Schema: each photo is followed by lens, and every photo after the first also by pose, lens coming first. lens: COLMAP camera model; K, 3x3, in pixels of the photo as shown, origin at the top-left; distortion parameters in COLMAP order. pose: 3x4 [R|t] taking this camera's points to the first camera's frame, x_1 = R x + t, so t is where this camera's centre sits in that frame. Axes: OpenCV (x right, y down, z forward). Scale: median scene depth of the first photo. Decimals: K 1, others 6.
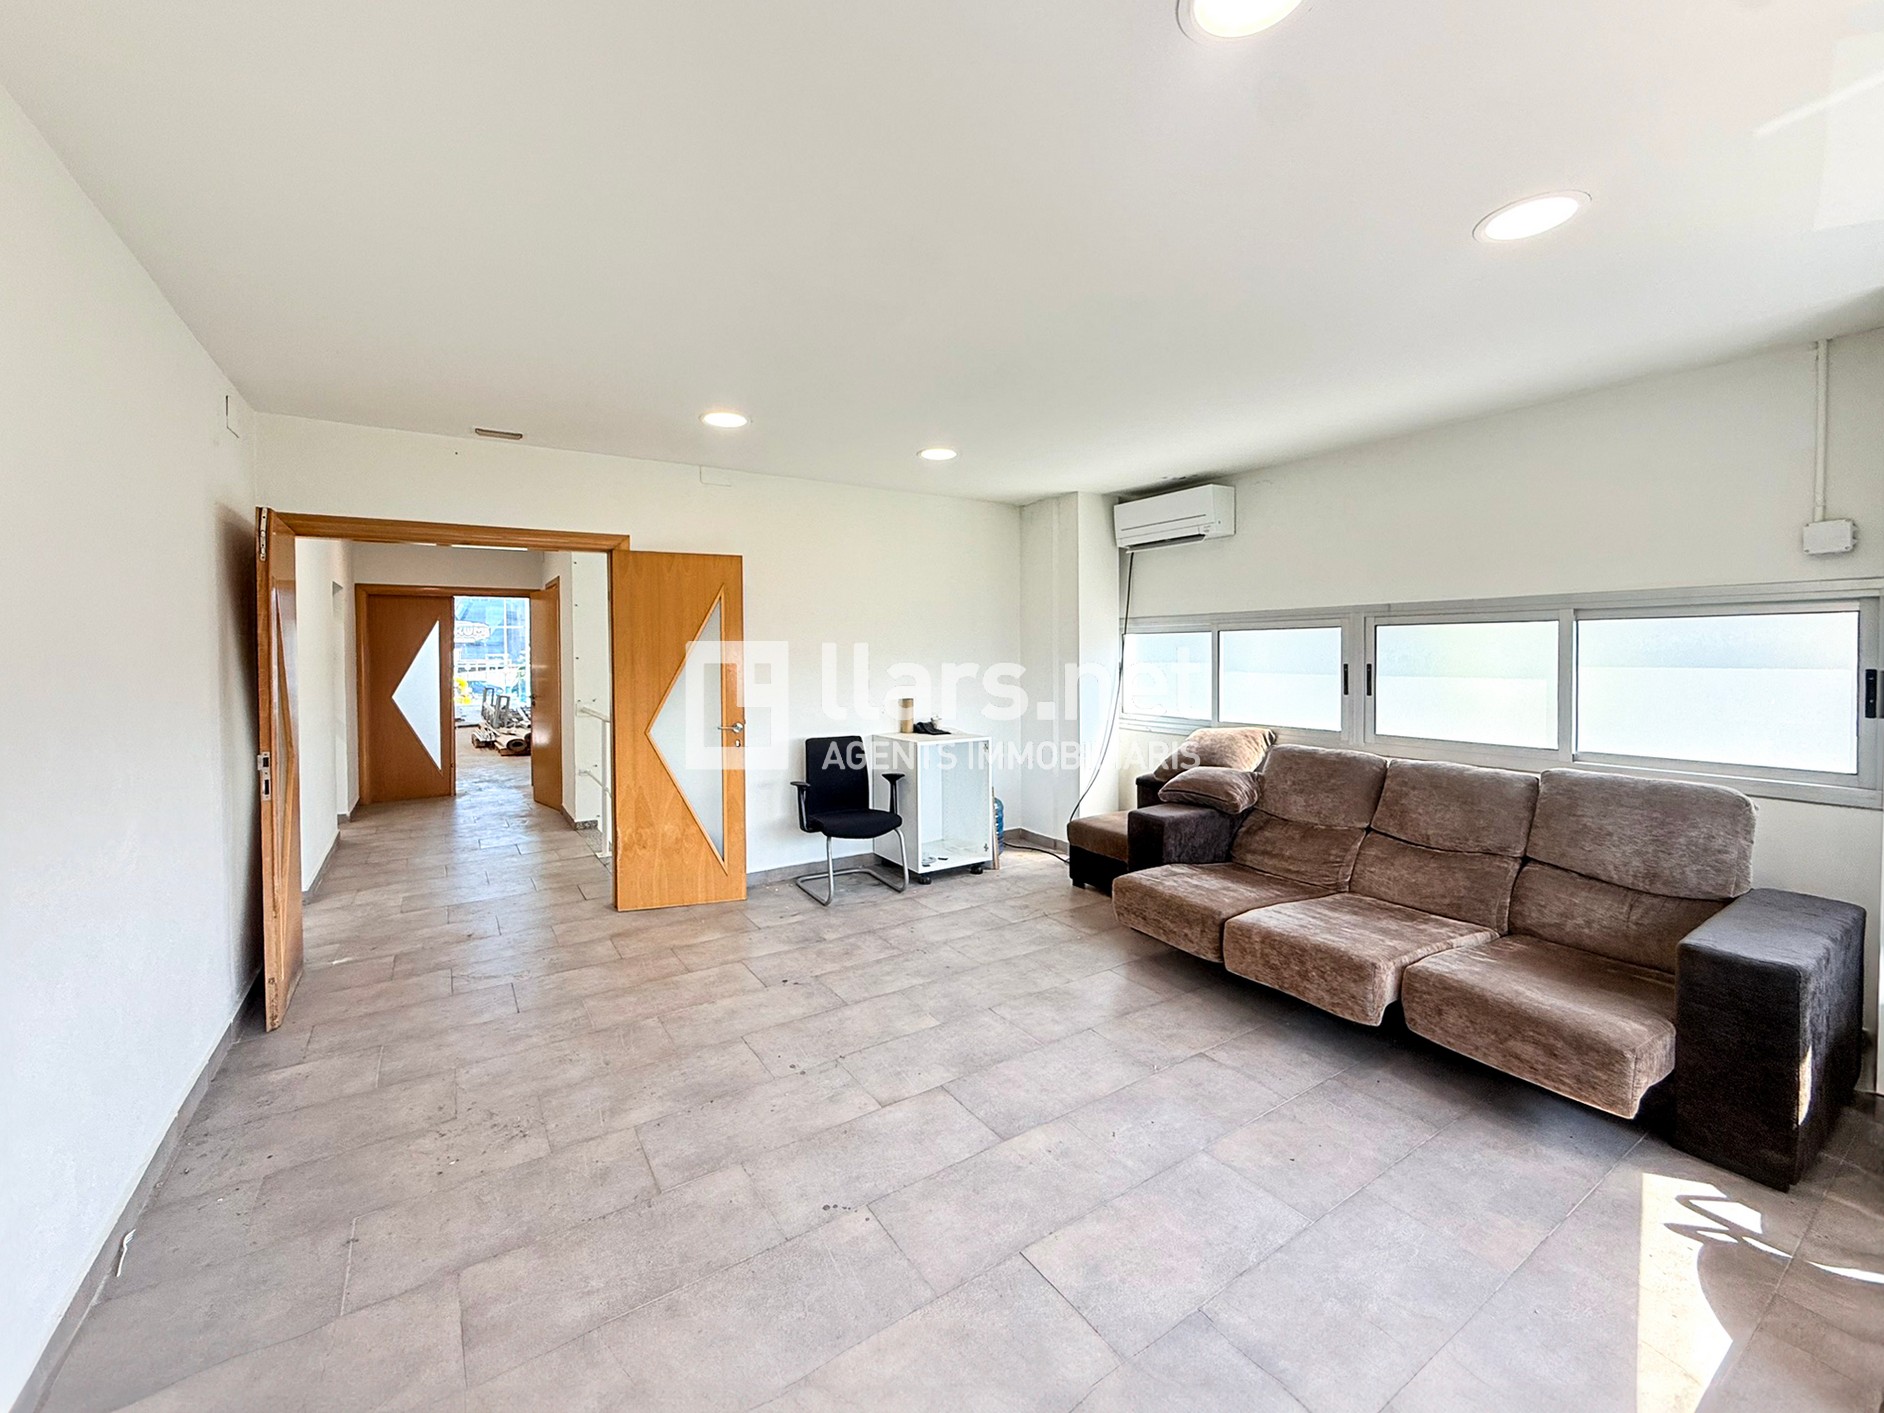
lens RADIAL K [[770.2, 0, 938.0], [0, 770.2, 668.1], [0, 0, 1]] dist [-0.002199, 0.001766]
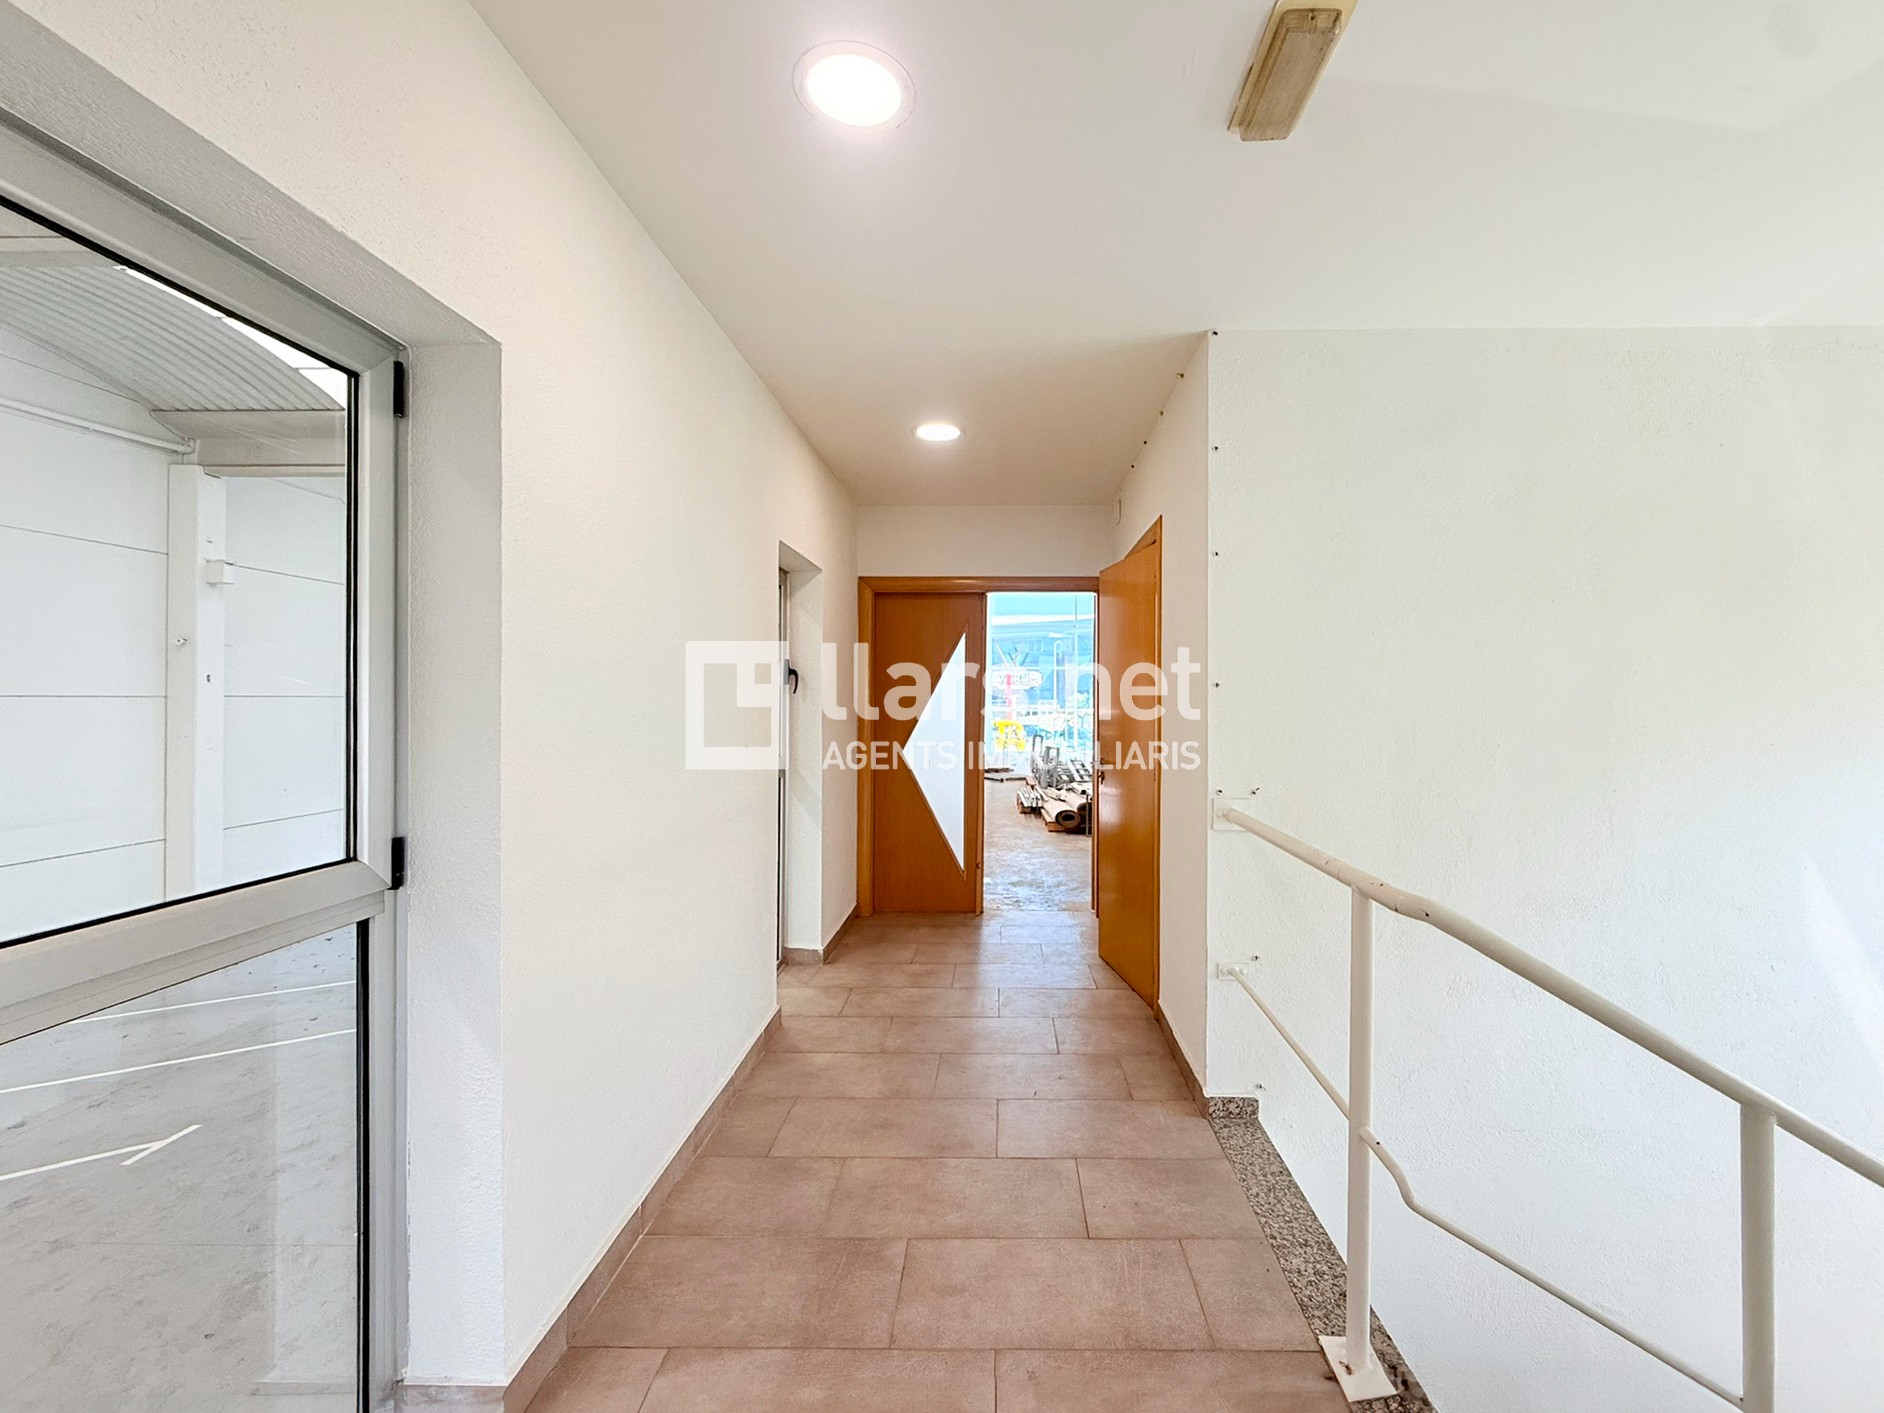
lens RADIAL K [[770.2, 0, 945.3], [0, 770.2, 702.1], [0, 0, 1]] dist [-0.002199, 0.001766]
pose [[0.794523, 0.009111, -0.607165, -0.201208], [-0.020364, 0.999725, -0.011646, 0.001726], [0.606892, 0.021617, 0.794490, 0.354239]]
